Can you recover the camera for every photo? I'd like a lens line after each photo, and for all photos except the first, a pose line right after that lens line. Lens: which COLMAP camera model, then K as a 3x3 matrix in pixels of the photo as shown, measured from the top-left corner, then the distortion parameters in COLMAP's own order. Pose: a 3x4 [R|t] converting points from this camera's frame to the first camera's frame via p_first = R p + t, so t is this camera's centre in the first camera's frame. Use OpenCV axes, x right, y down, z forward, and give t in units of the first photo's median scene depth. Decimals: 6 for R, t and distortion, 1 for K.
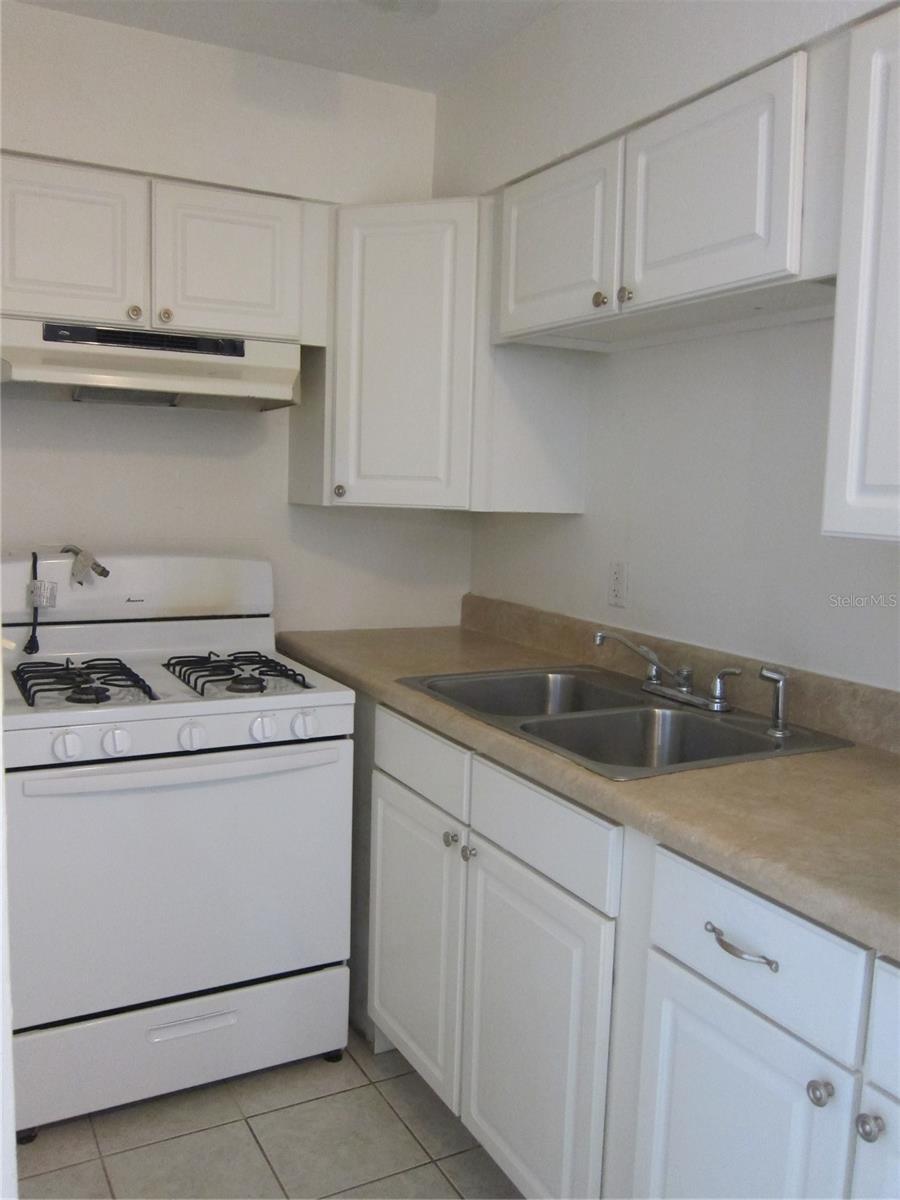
lens RADIAL K [[1002.1, 0, 442.8], [0, 1002.1, 596.8], [0, 0, 1]] dist [-0.057828, 0.014123]
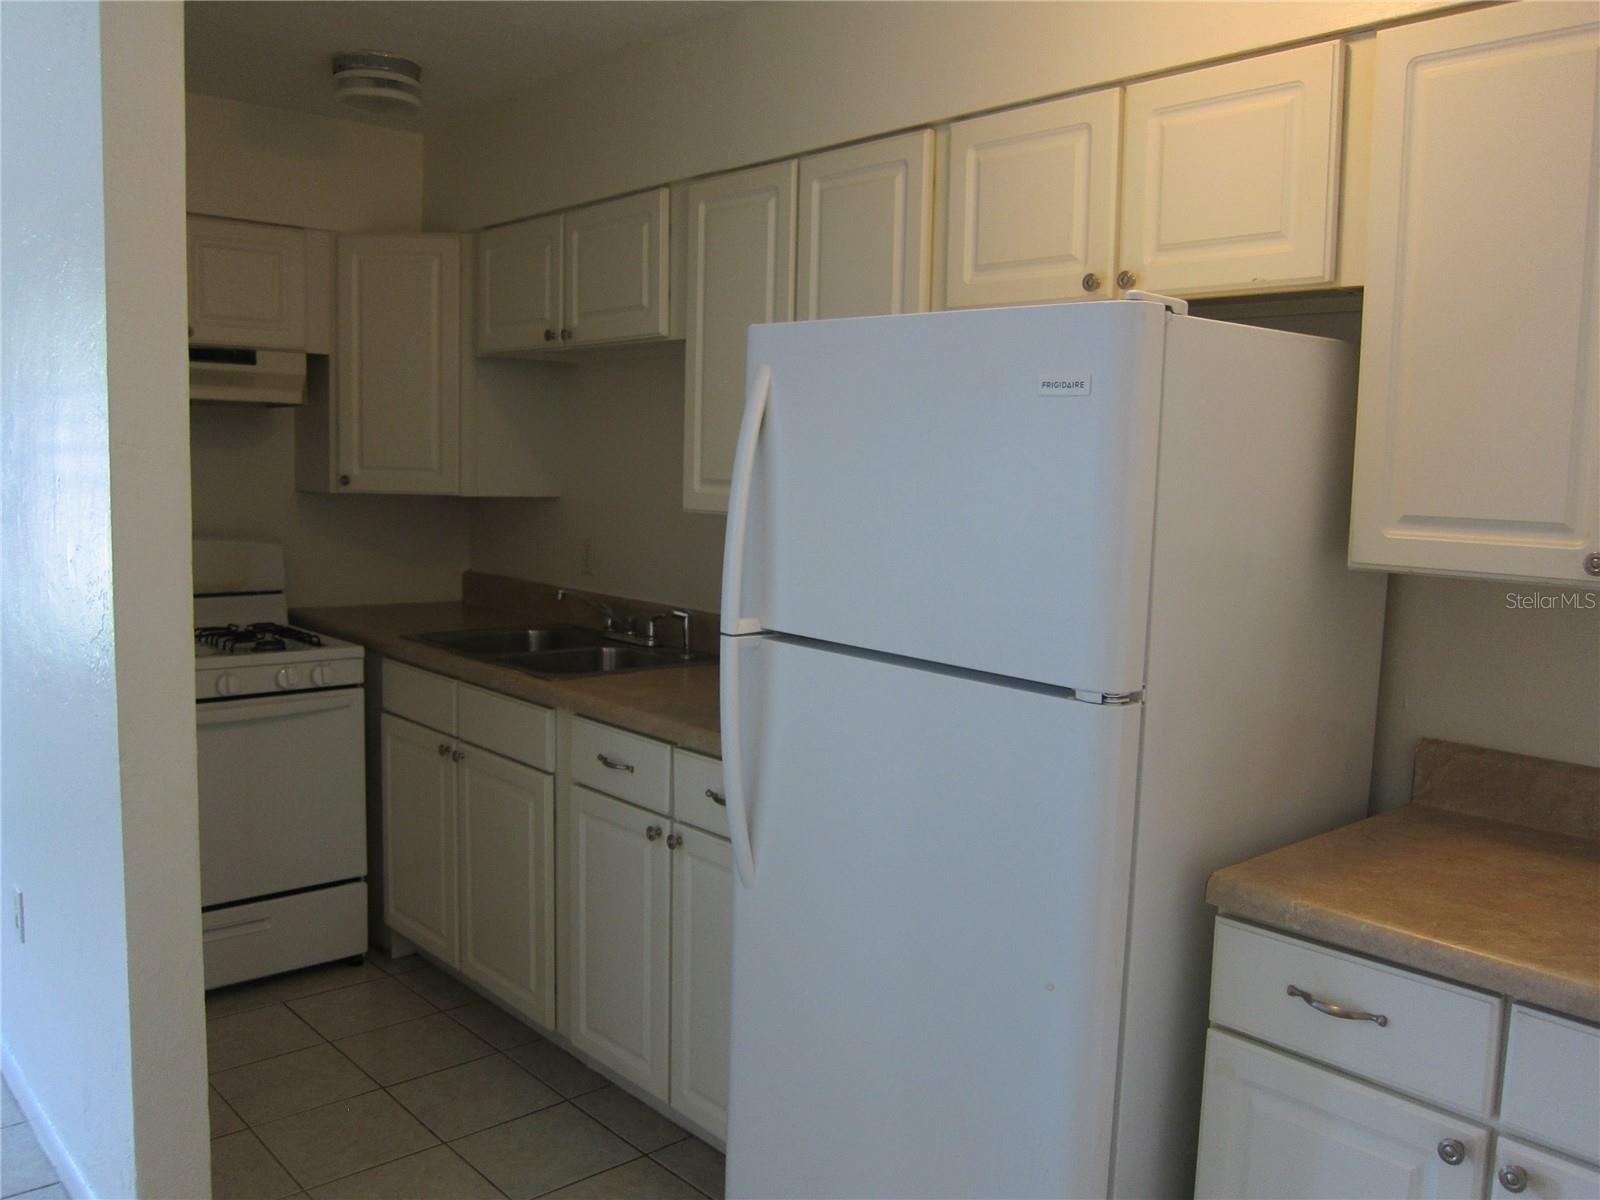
lens RADIAL K [[1336.1, 0, 806.7], [0, 1336.1, 604.3], [0, 0, 1]] dist [-0.057828, 0.014123]
pose [[0.970875, -0.029292, 0.237791, 0.051015], [0.028724, 0.999570, 0.005851, 0.048421], [-0.237860, 0.001149, 0.971299, -0.680594]]
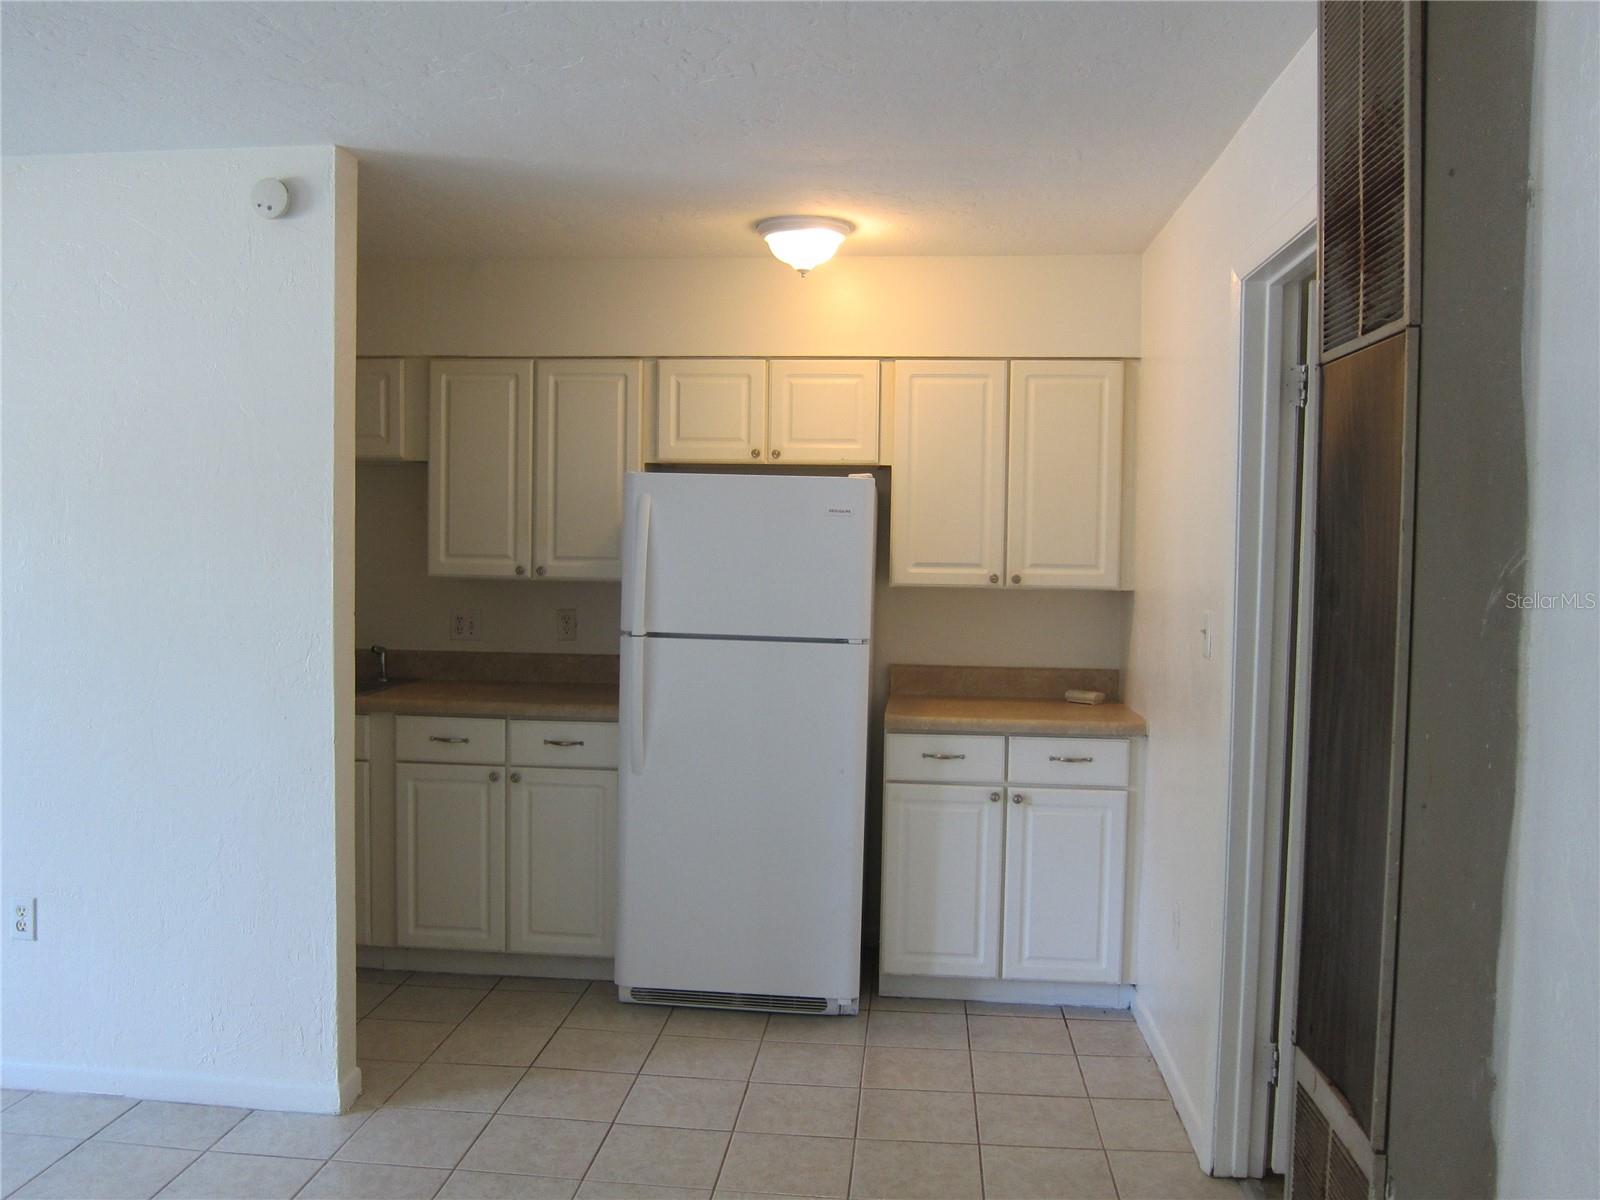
lens RADIAL K [[1336.1, 0, 803.4], [0, 1336.1, 604.2], [0, 0, 1]] dist [-0.057828, 0.014123]
pose [[0.533251, -0.054592, 0.844194, -1.147434], [0.094353, 0.995527, 0.004778, 0.044812], [-0.840679, 0.077104, 0.536016, -0.888668]]
